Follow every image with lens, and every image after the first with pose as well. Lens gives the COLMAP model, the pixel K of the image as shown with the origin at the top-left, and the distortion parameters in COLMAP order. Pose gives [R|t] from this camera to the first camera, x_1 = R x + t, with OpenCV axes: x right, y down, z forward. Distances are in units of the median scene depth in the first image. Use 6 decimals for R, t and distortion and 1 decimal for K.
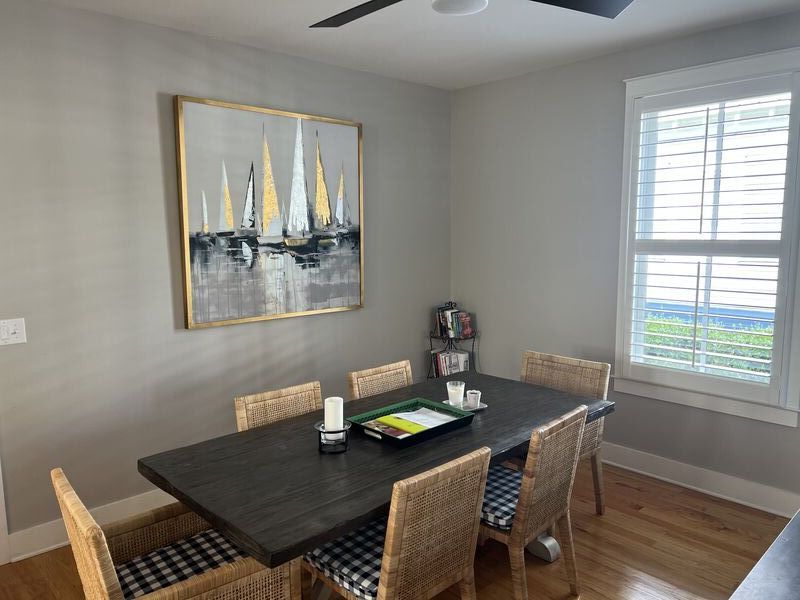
lens RADIAL K [[607.4, 0, 414.6], [0, 607.4, 305.5], [0, 0, 1]] dist [0.046245, -0.046541]
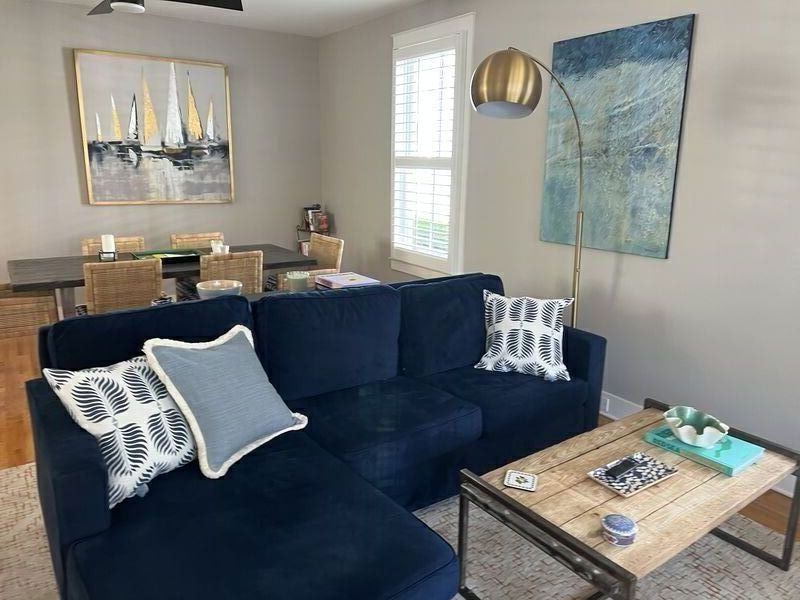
lens RADIAL K [[607.4, 0, 398.7], [0, 607.4, 312.9], [0, 0, 1]] dist [0.046245, -0.046541]
pose [[0.982642, 0.072291, -0.170847, 0.624829], [-0.050506, 0.990412, 0.128584, 0.064725], [0.178504, -0.117723, 0.976871, -0.378283]]
